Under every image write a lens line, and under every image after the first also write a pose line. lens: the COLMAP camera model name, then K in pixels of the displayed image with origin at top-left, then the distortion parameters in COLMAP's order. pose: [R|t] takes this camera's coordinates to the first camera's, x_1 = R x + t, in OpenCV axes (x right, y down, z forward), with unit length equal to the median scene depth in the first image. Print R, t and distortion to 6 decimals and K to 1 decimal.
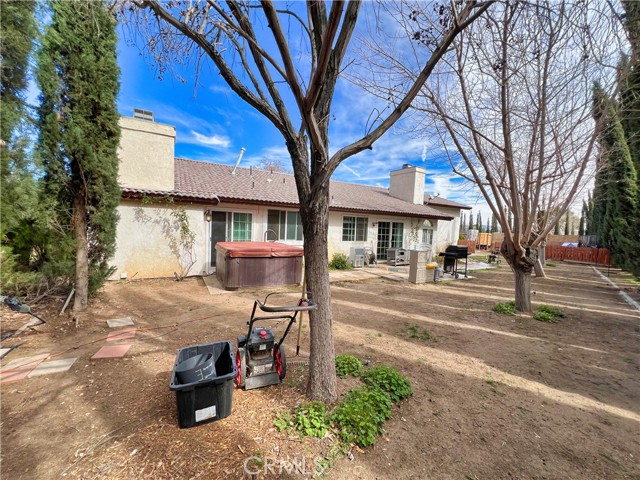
lens RADIAL K [[256.4, 0, 320.0], [0, 256.4, 240.0], [0, 0, 1]] dist [-0.001669, 0.000129]
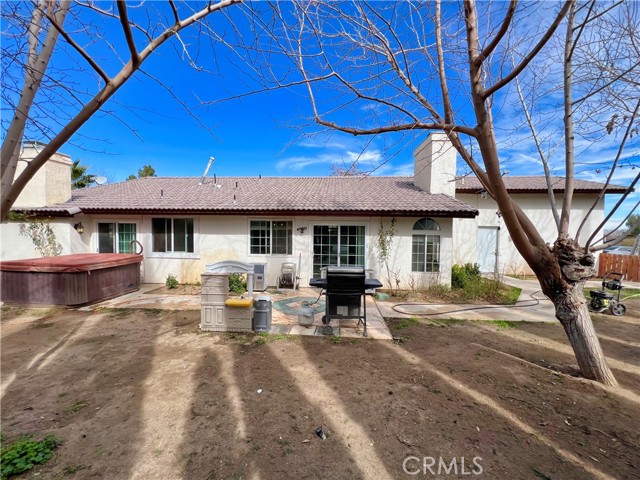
lens RADIAL K [[256.4, 0, 320.0], [0, 256.4, 240.0], [0, 0, 1]] dist [-0.001669, 0.000129]
pose [[0.831683, -0.012732, -0.555105, 0.655074], [-0.007435, 0.999392, -0.034062, -0.012074], [0.555201, 0.032455, 0.831083, 0.473121]]
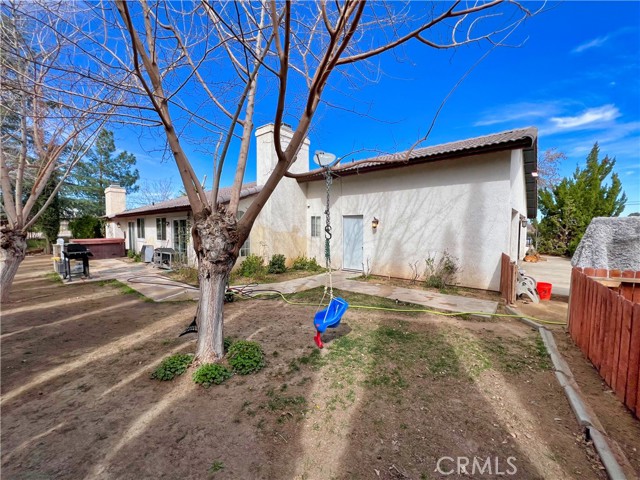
lens RADIAL K [[256.4, 0, 320.0], [0, 256.4, 240.0], [0, 0, 1]] dist [-0.001669, 0.000129]
pose [[0.332001, 0.007985, -0.943245, 1.387714], [-0.036603, 0.999320, -0.004423, -0.015958], [0.942569, 0.035994, 0.332068, 1.270993]]
